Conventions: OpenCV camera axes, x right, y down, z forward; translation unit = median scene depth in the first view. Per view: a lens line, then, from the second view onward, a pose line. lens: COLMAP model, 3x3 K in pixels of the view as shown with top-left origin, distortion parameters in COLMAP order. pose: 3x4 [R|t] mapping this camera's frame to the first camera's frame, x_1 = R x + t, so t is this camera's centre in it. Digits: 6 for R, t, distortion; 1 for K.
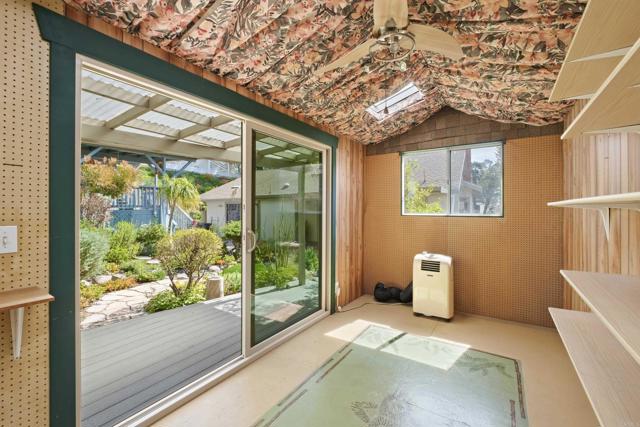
lens RADIAL K [[270.8, 0, 320.2], [0, 270.8, 211.8], [0, 0, 1]] dist [-0.012411, -0.000231]
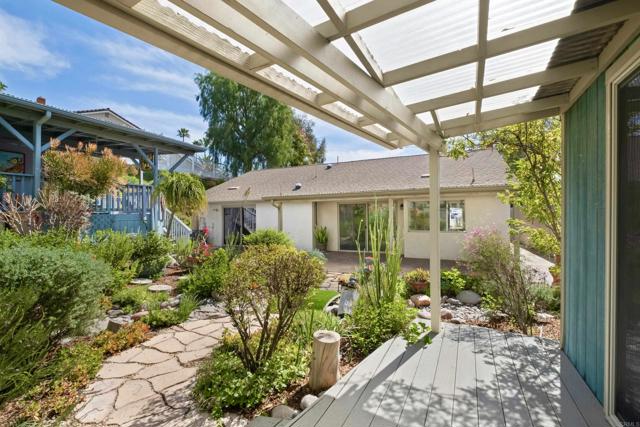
lens RADIAL K [[270.8, 0, 318.6], [0, 270.8, 215.5], [0, 0, 1]] dist [-0.012411, -0.000231]
pose [[0.996268, -0.000064, 0.086311, -0.221814], [0.000449, 0.999990, -0.004437, 0.000436], [-0.086310, 0.004459, 0.996258, 0.220731]]
